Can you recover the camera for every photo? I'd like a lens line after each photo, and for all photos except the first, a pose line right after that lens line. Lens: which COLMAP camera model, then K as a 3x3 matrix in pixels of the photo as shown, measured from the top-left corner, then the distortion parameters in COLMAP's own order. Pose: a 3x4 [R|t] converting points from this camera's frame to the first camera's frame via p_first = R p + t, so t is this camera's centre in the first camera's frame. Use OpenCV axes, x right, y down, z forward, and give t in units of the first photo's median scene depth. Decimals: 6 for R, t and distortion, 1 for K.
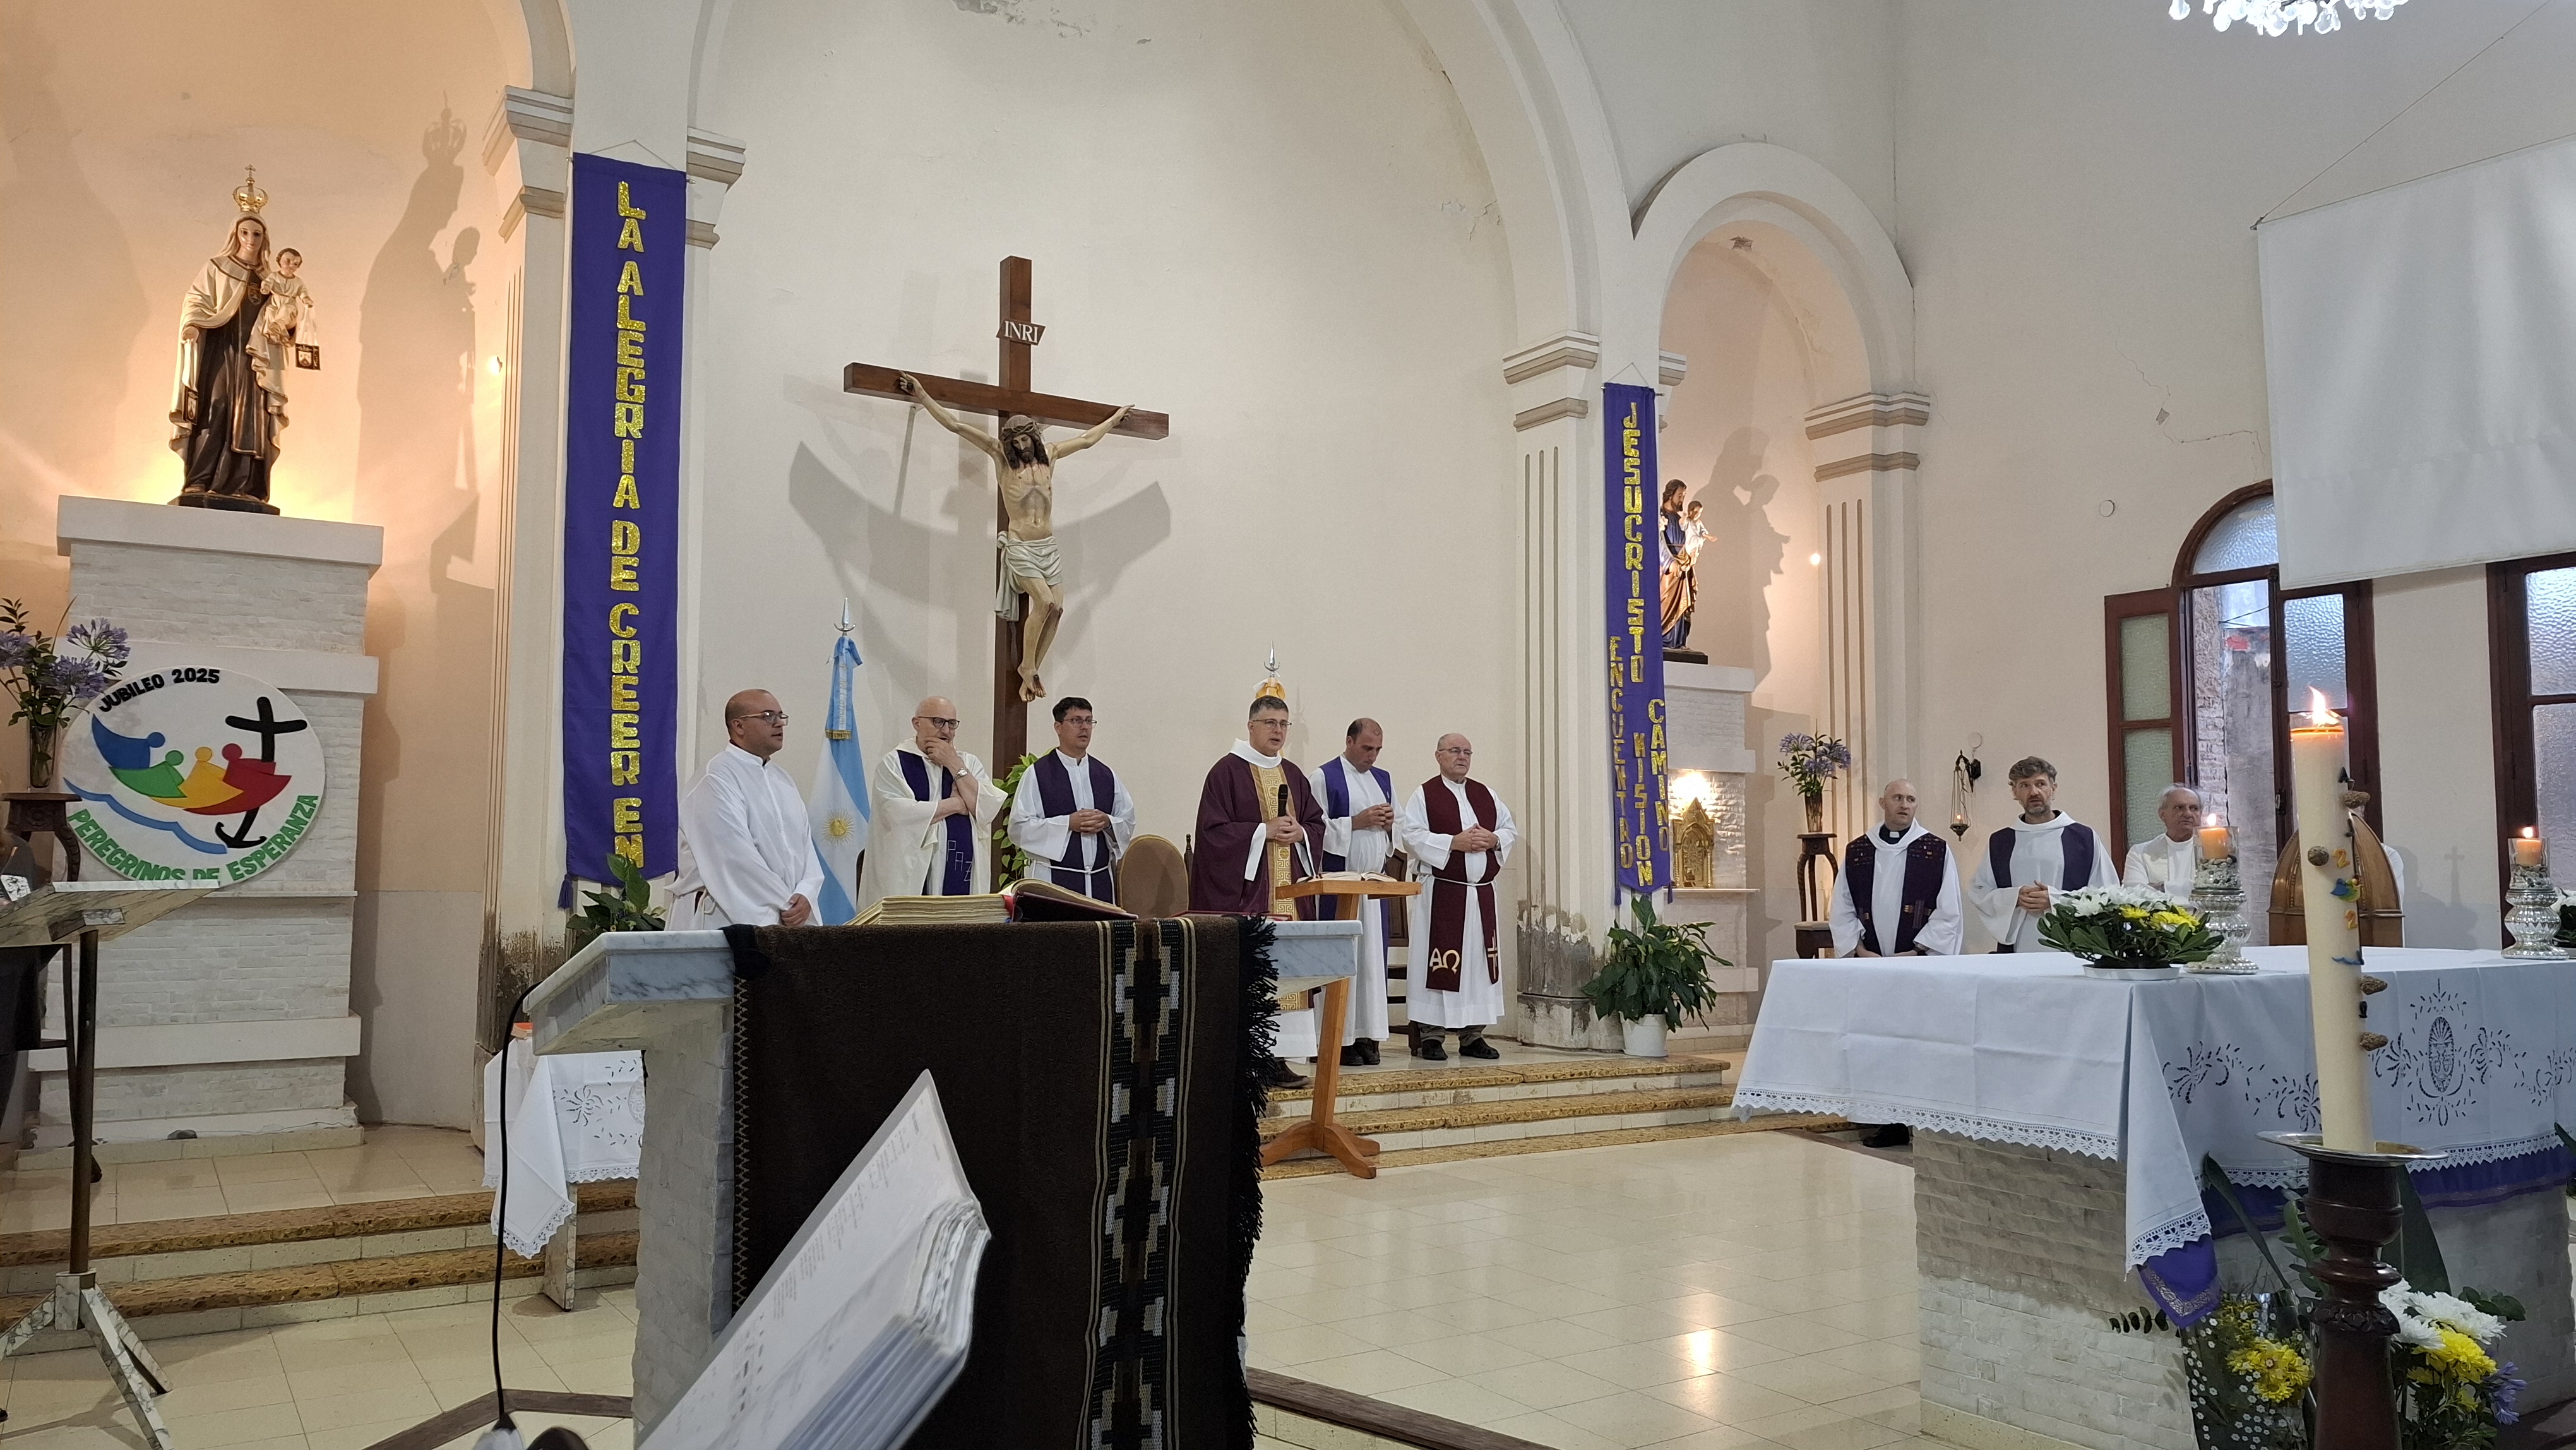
lens RADIAL K [[1769.7, 0, 1277.5], [0, 1769.7, 720.7], [0, 0, 1]] dist [0.107797, -0.137364]
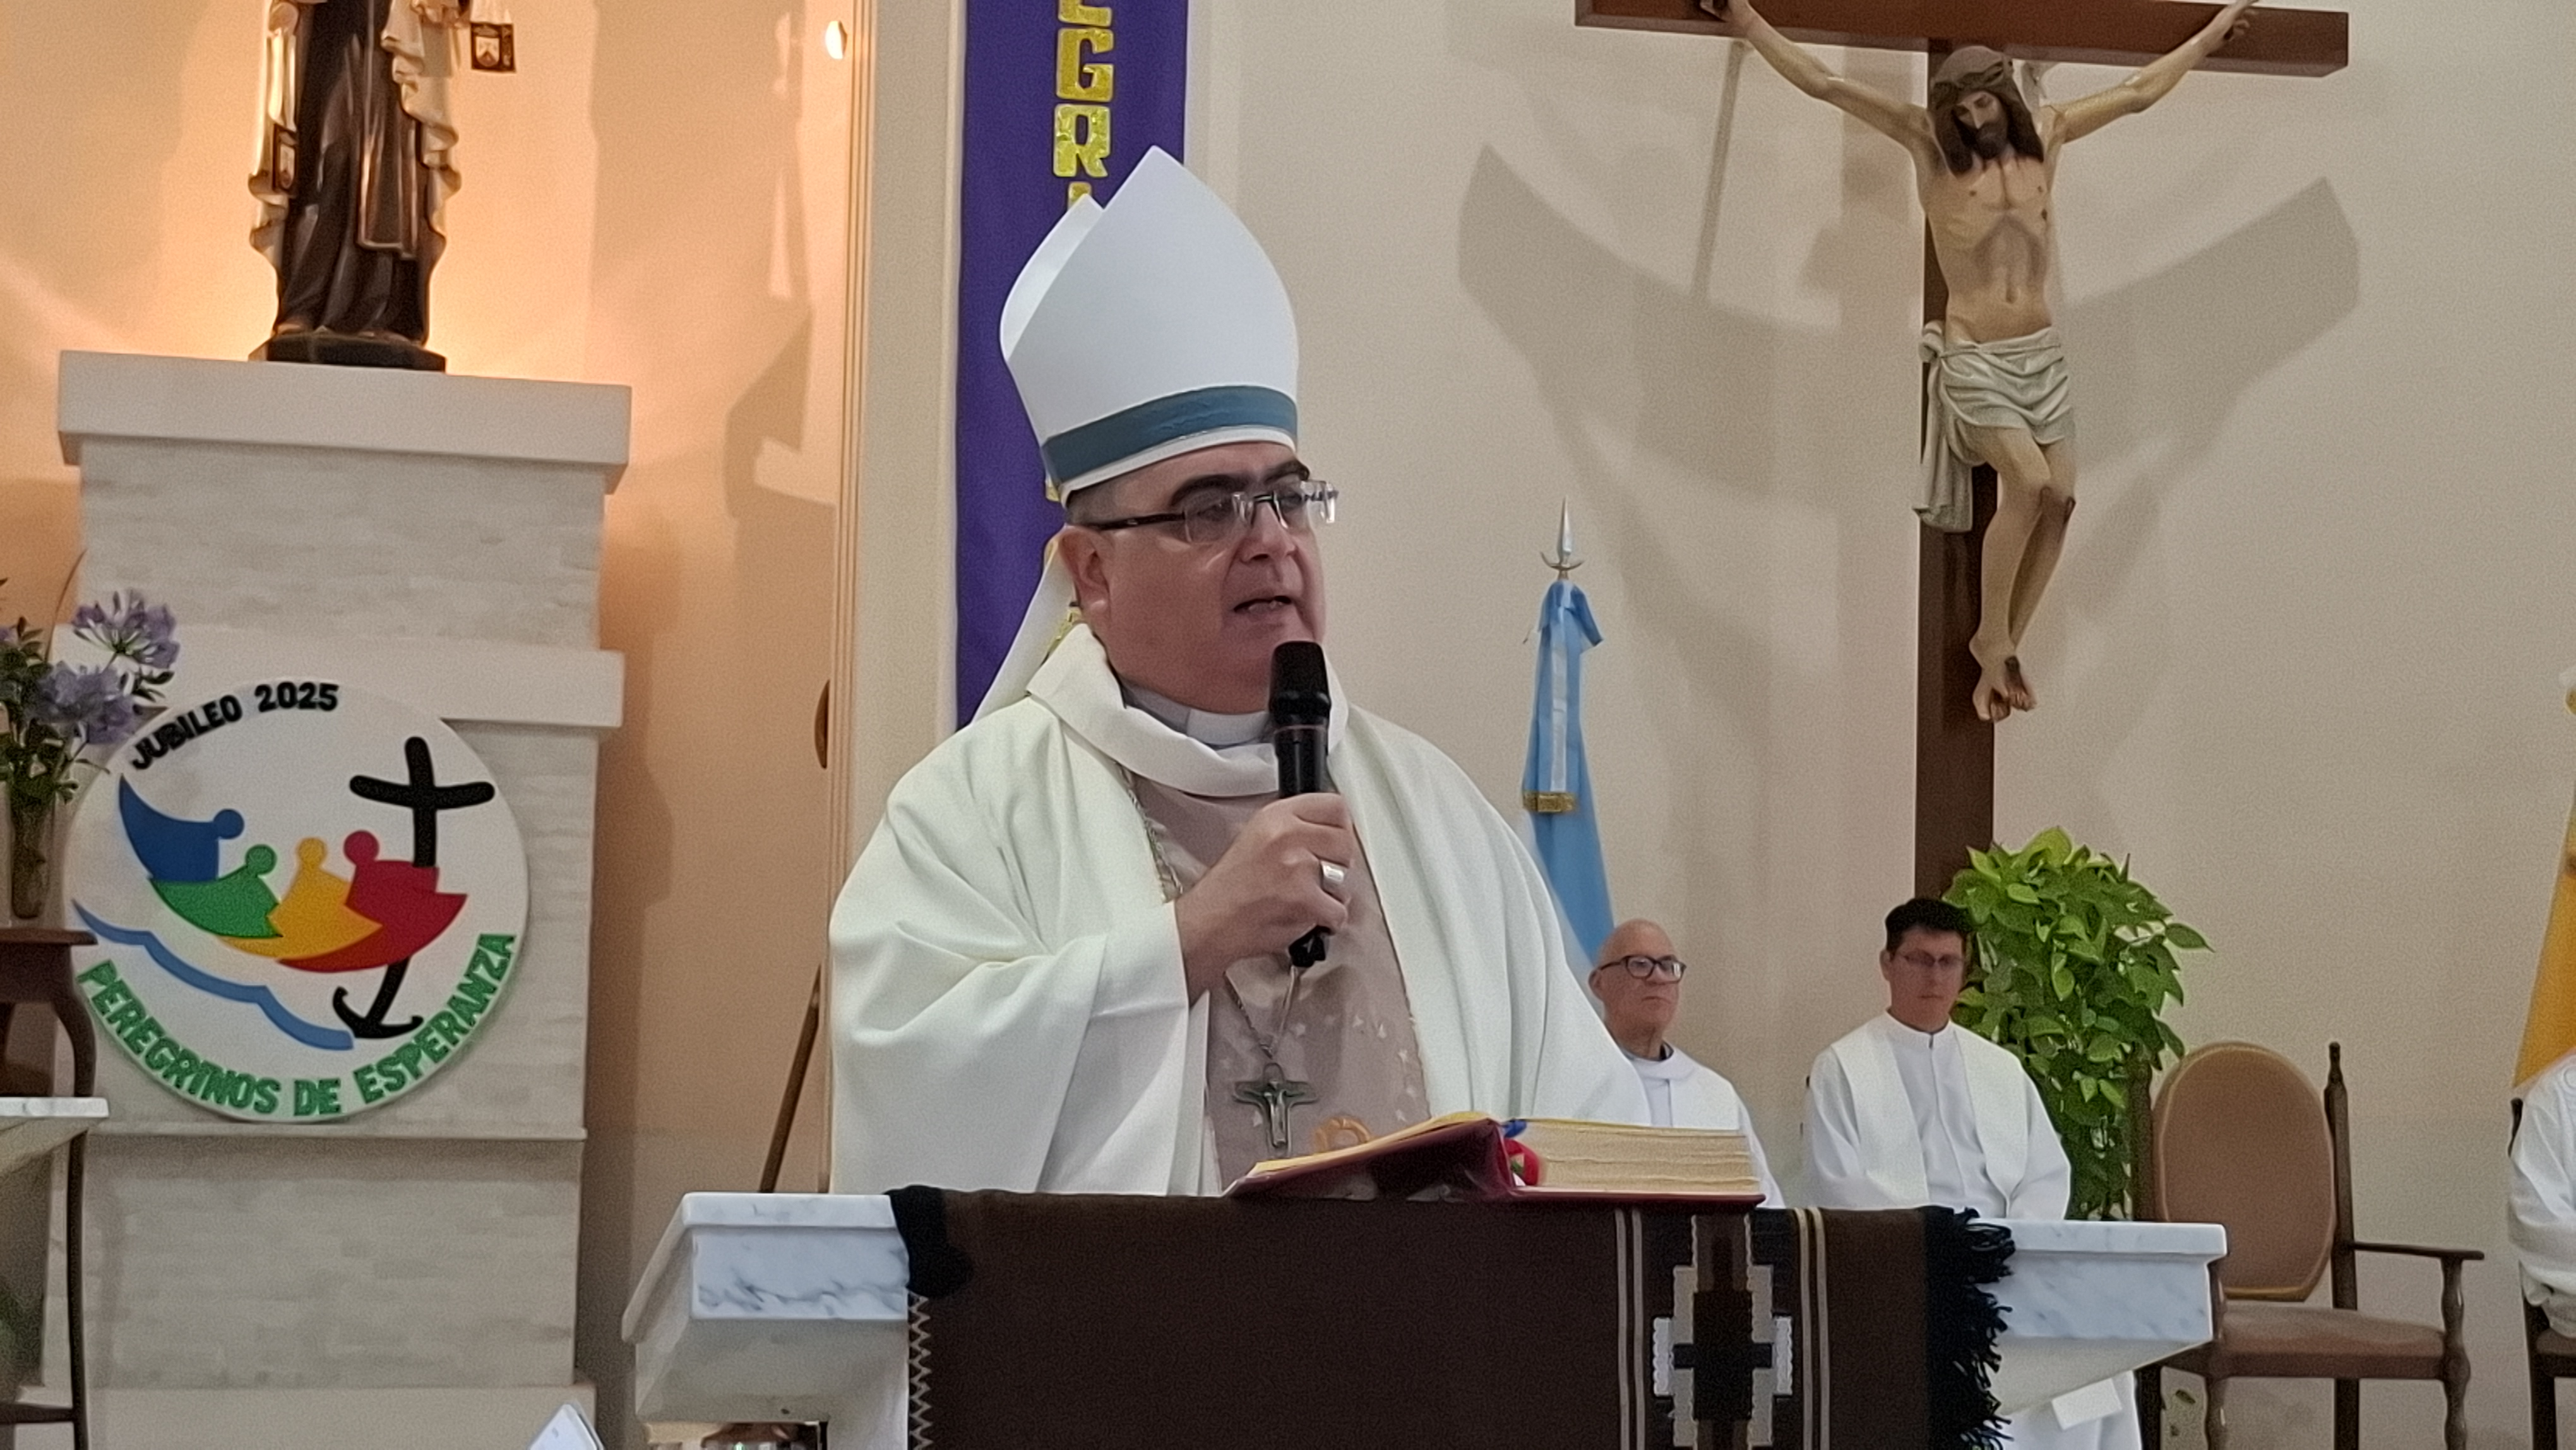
lens RADIAL K [[4373.6, 0, 1288.0], [0, 4373.6, 725.0], [0, 0, 1]] dist [0.166262, -0.186317]
pose [[0.941507, -0.011587, -0.336793, 0.075450], [0.009753, 0.999927, -0.007136, -0.005326], [0.336851, 0.003434, 0.941552, -0.065802]]
